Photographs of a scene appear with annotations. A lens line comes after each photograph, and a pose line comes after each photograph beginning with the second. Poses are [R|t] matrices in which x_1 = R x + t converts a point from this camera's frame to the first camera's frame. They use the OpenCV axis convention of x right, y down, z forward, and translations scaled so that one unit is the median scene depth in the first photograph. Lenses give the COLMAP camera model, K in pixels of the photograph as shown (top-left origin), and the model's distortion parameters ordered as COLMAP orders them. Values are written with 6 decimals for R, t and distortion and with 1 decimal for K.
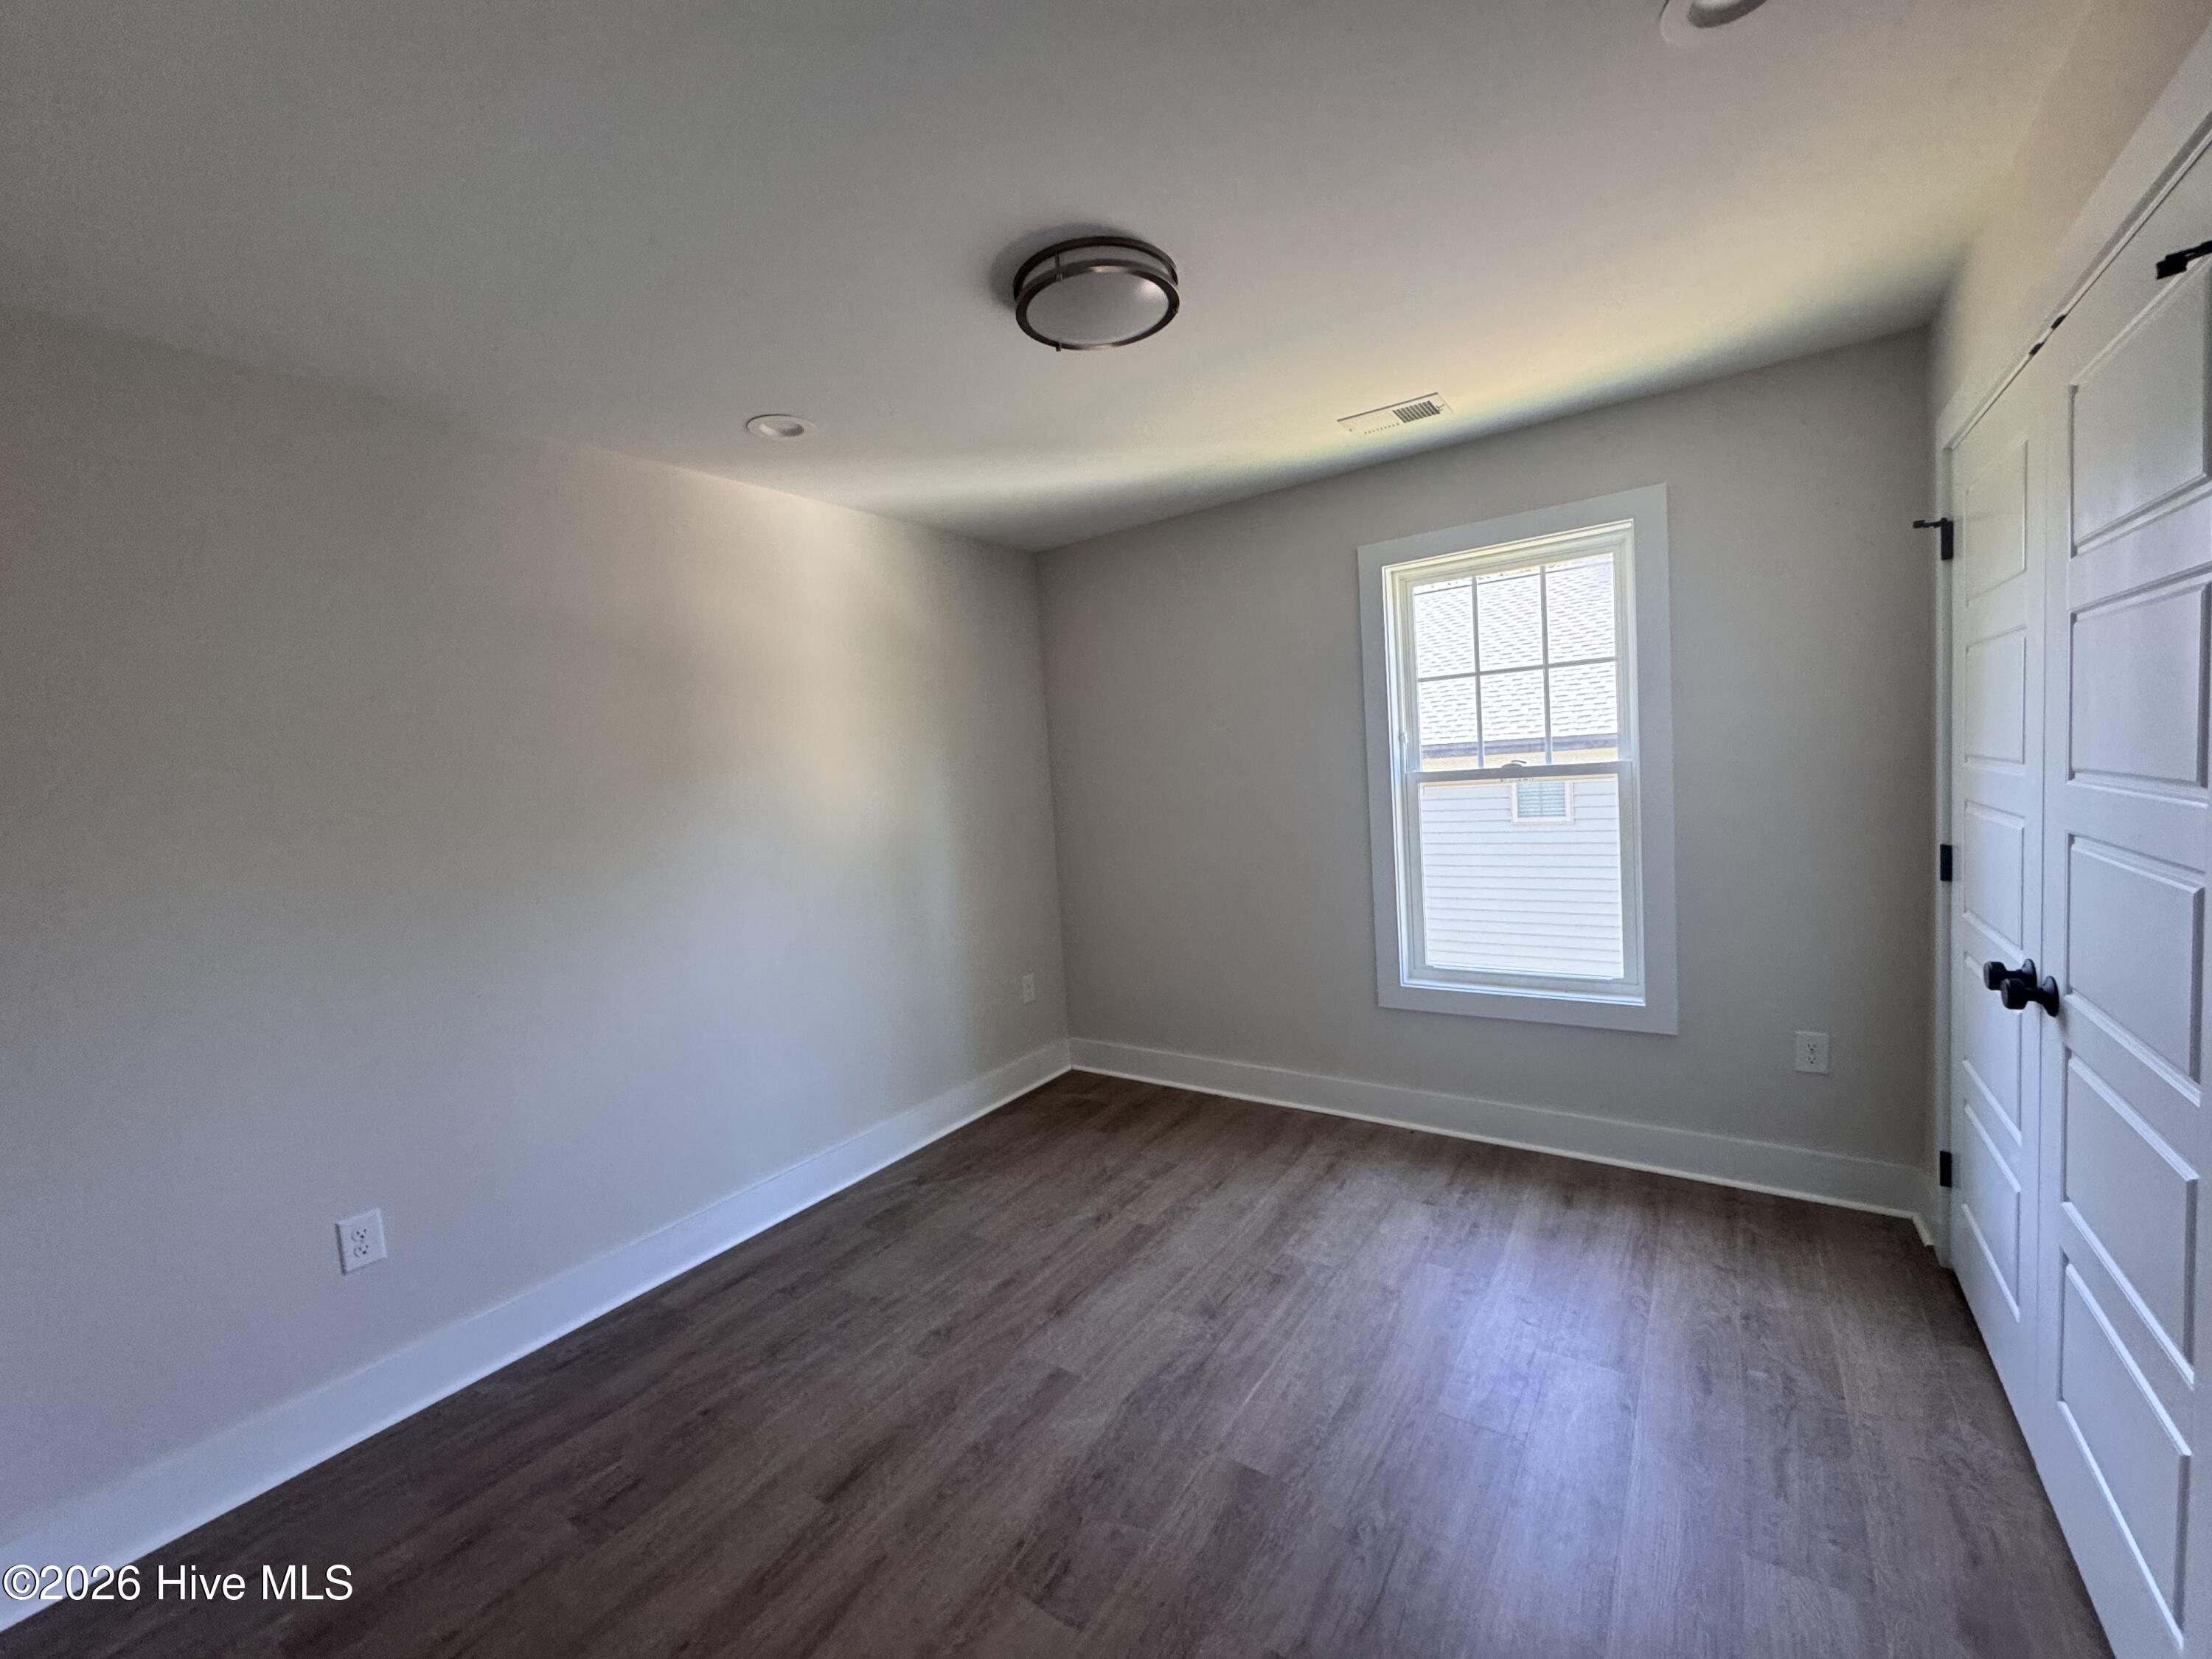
lens RADIAL K [[877.8, 0, 1101.9], [0, 877.8, 829.5], [0, 0, 1]] dist [-0.002921, 0.000069]
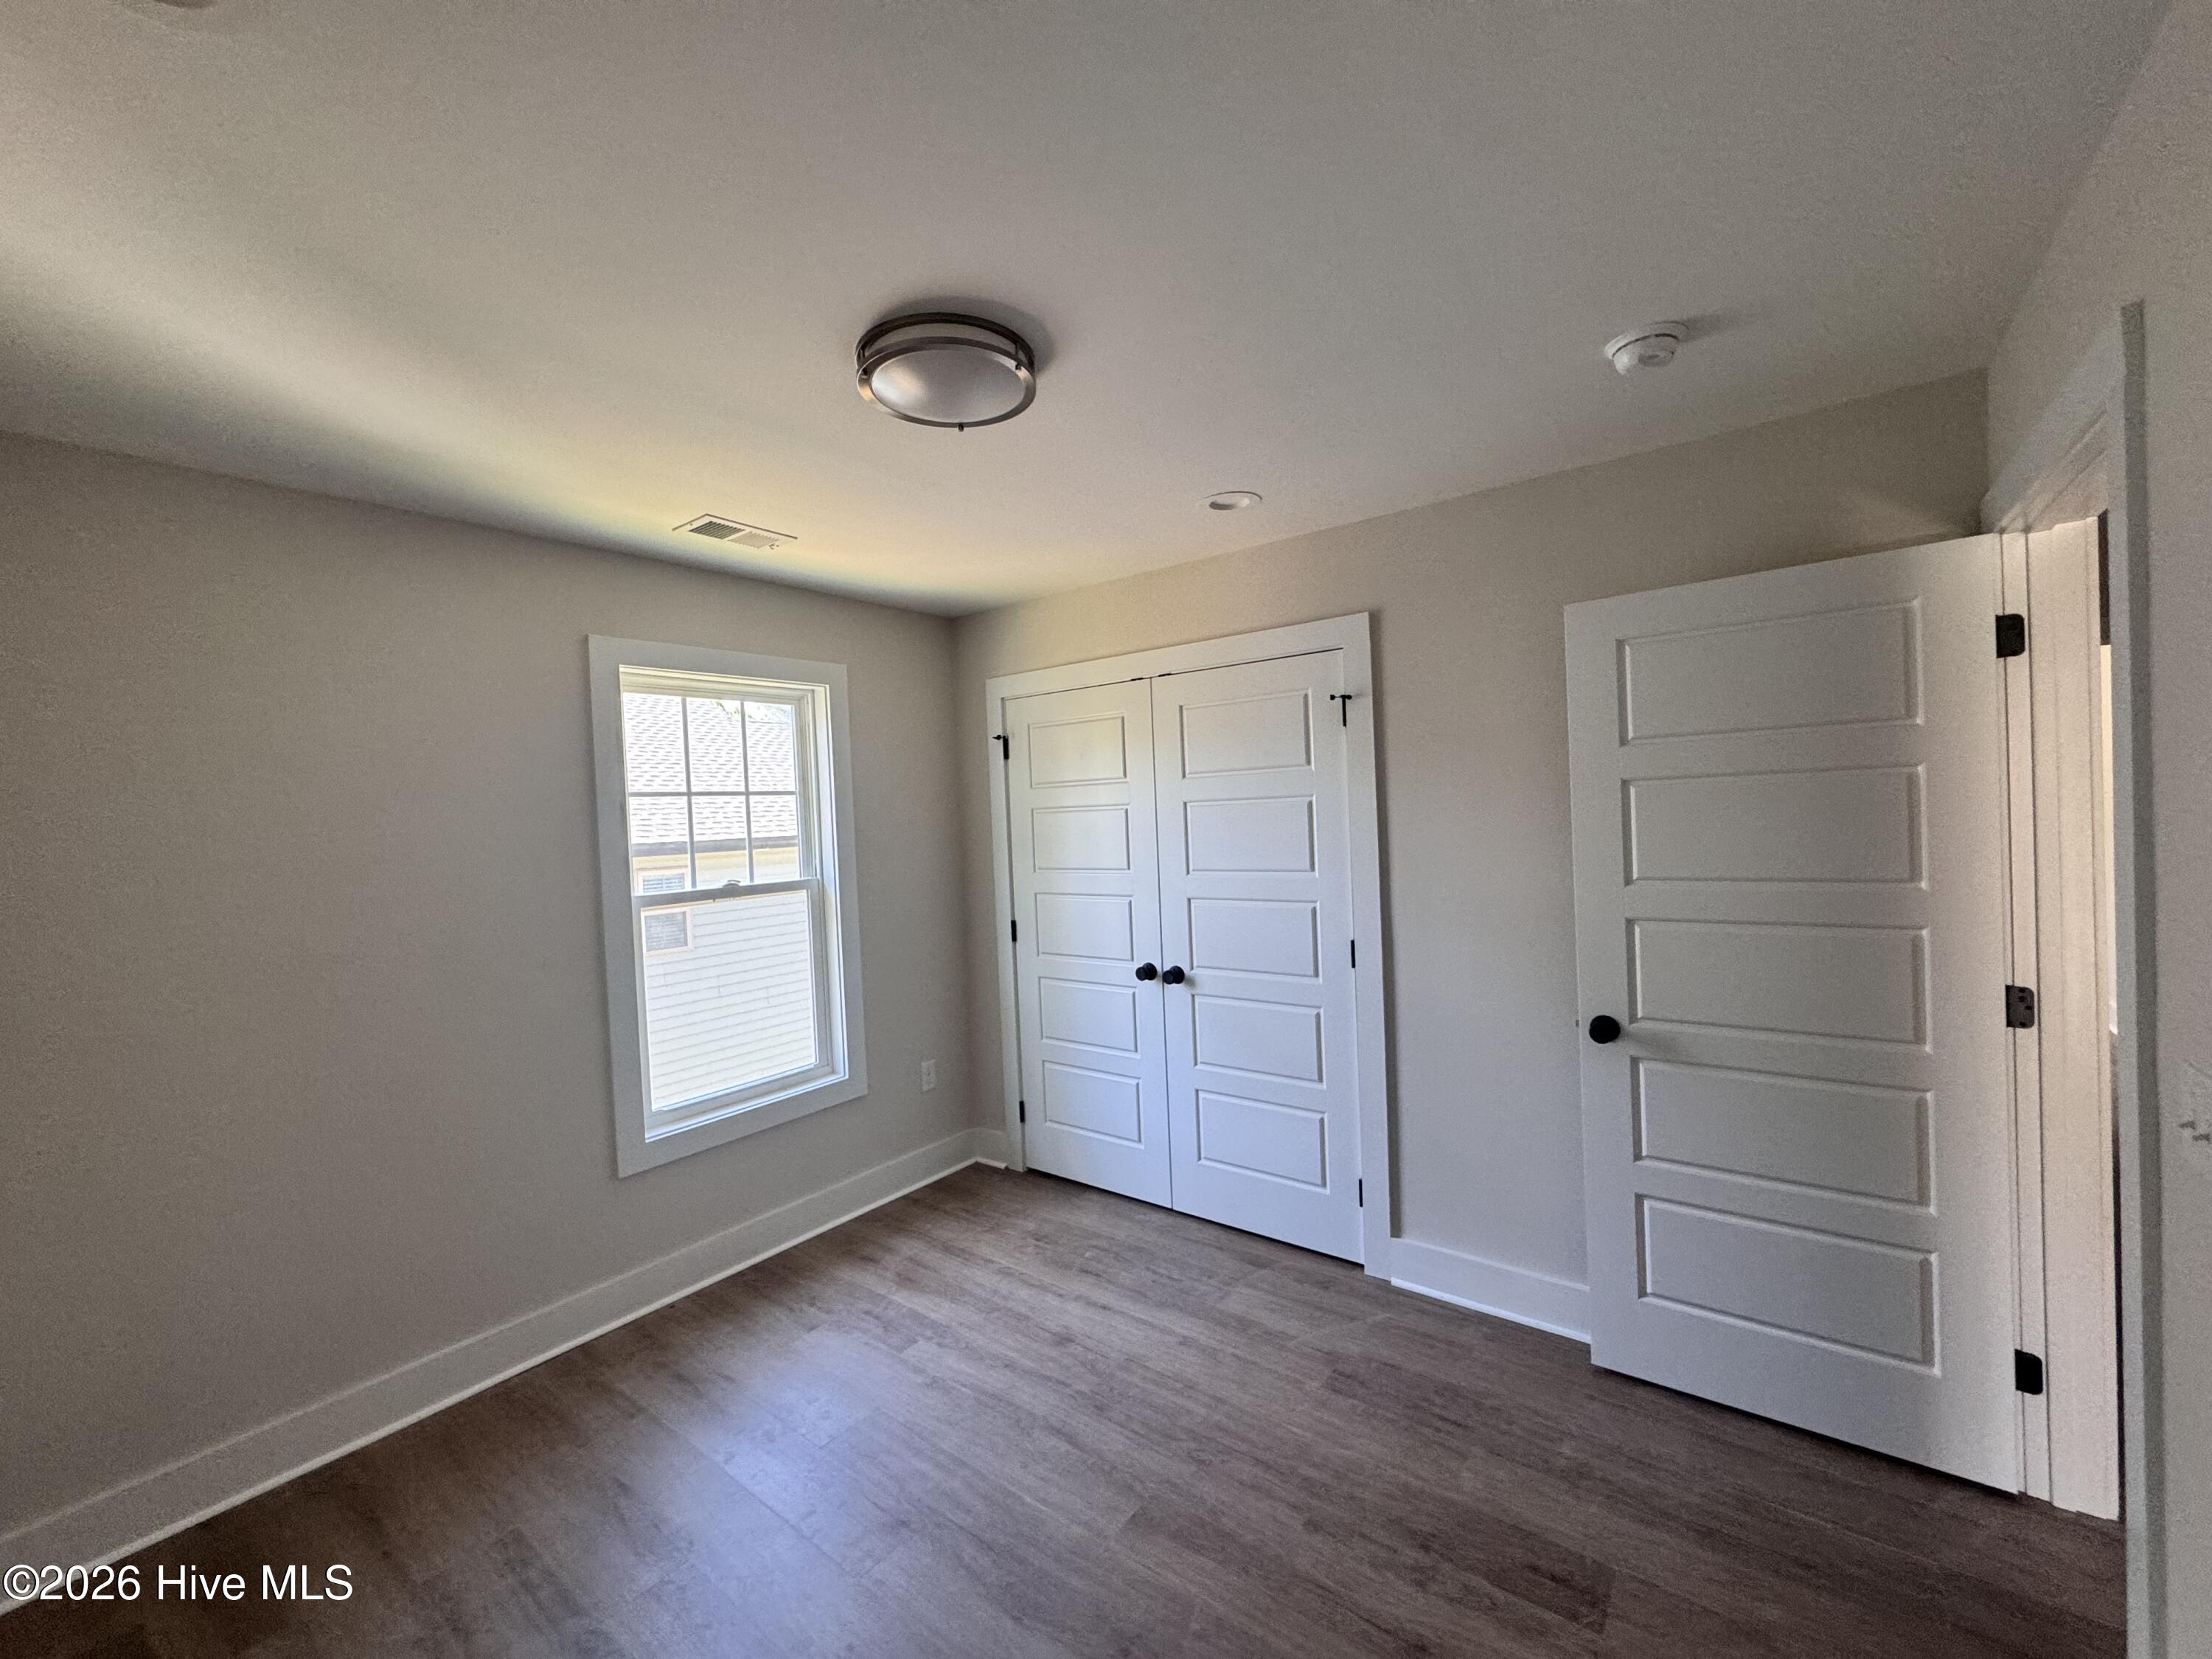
lens RADIAL K [[877.8, 0, 1100.8], [0, 877.8, 841.3], [0, 0, 1]] dist [-0.002921, 0.000069]
pose [[0.056339, 0.028299, 0.998011, -0.596903], [0.109123, 0.993435, -0.034330, -0.046291], [-0.992430, 0.110841, 0.052881, 0.560376]]
